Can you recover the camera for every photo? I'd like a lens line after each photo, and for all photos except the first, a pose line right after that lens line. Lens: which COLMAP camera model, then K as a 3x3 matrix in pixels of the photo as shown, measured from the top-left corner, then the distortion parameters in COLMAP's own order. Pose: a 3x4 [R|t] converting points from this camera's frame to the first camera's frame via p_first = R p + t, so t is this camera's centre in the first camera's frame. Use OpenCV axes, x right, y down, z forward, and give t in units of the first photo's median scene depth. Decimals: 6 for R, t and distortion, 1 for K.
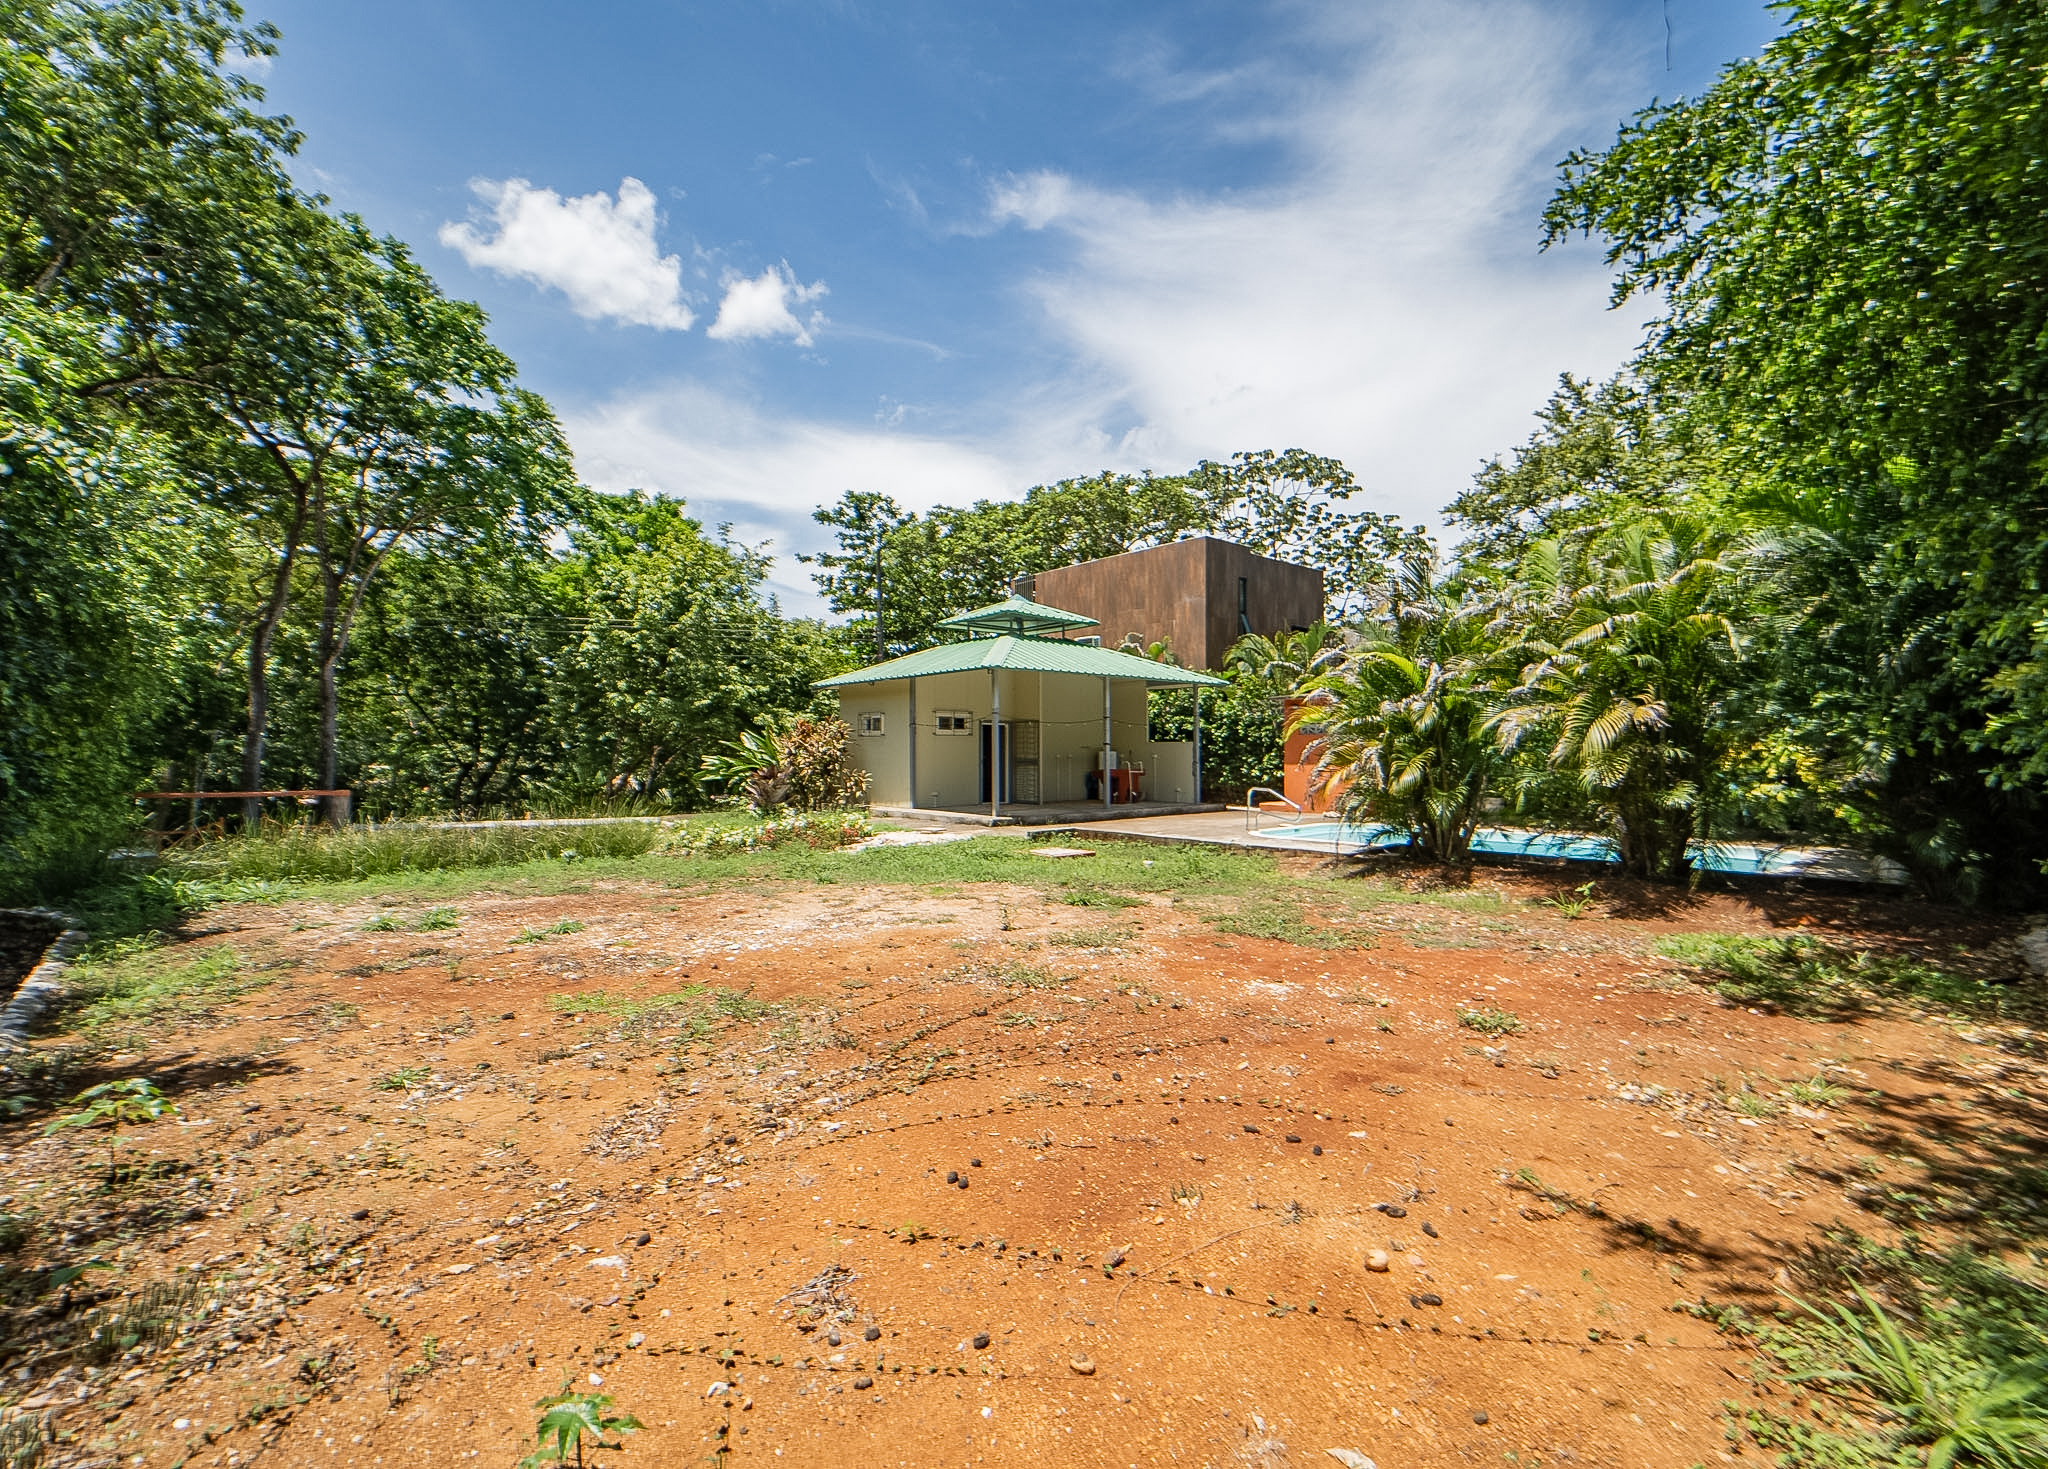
lens RADIAL K [[898.5, 0, 1023.5], [0, 898.5, 751.1], [0, 0, 1]] dist [-0.020450, -0.000093]
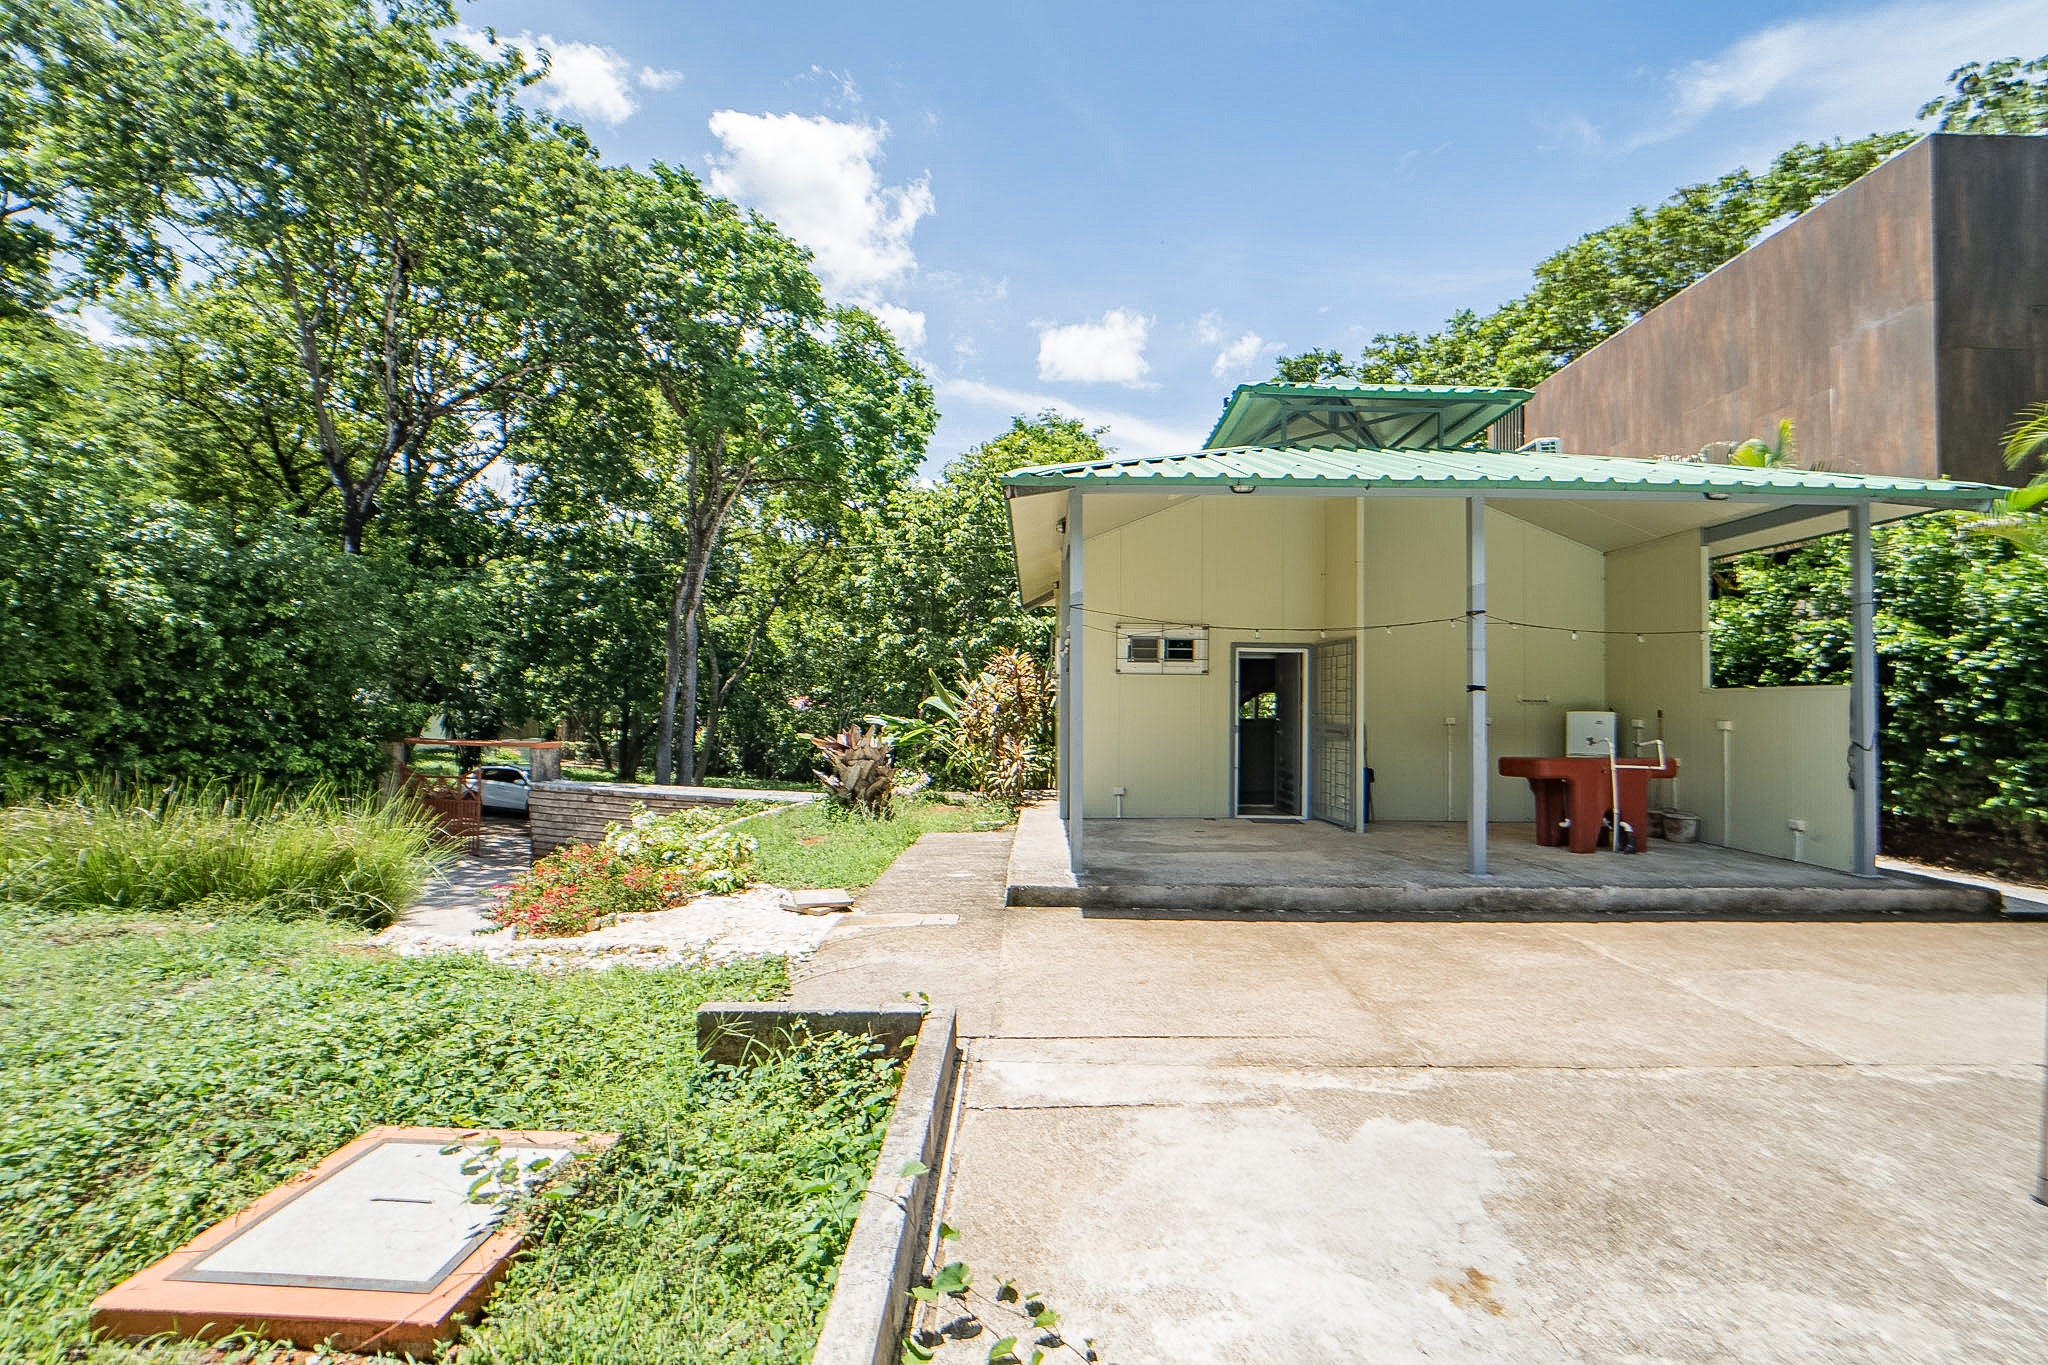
lens RADIAL K [[829.3, 0, 1033.0], [0, 829.3, 694.5], [0, 0, 1]] dist [-0.024183, 0.001604]
pose [[0.763694, -0.001495, -0.645576, 0.141872], [-0.011122, 0.999818, -0.015472, 0.001026], [0.645482, 0.018996, 0.763539, 0.545864]]
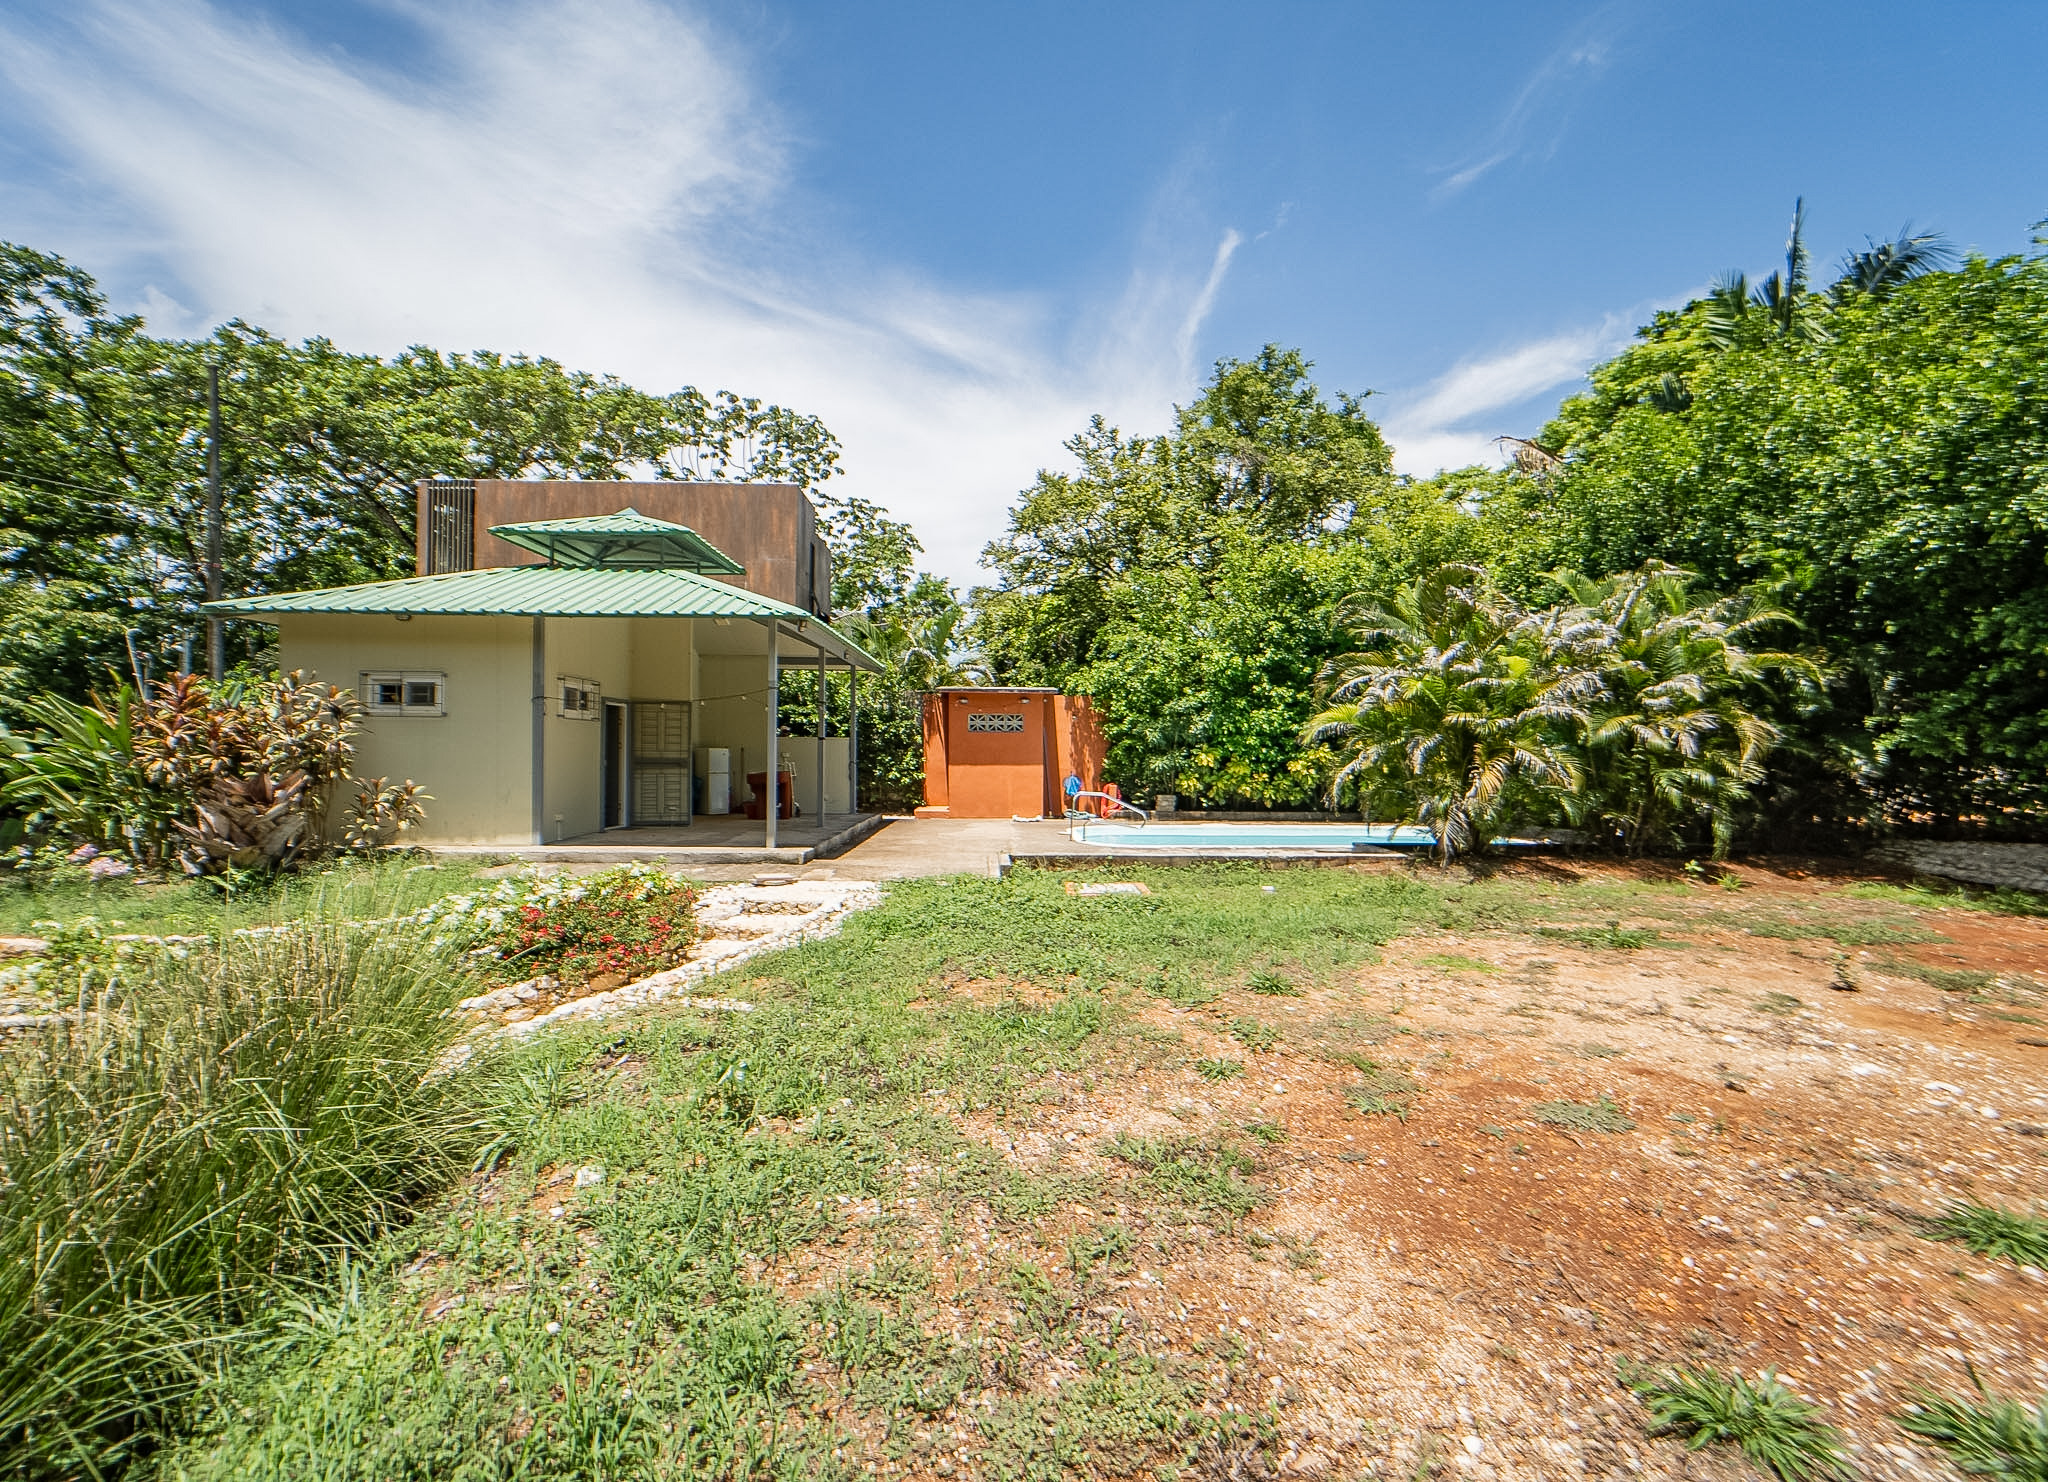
lens RADIAL K [[901.9, 0, 1034.9], [0, 901.9, 759.3], [0, 0, 1]] dist [-0.022860, 0.000792]
pose [[0.622857, -0.002123, 0.782333, -0.327285], [-0.008584, 0.999918, 0.009548, 0.000196], [-0.782289, -0.012663, 0.622787, 0.338690]]
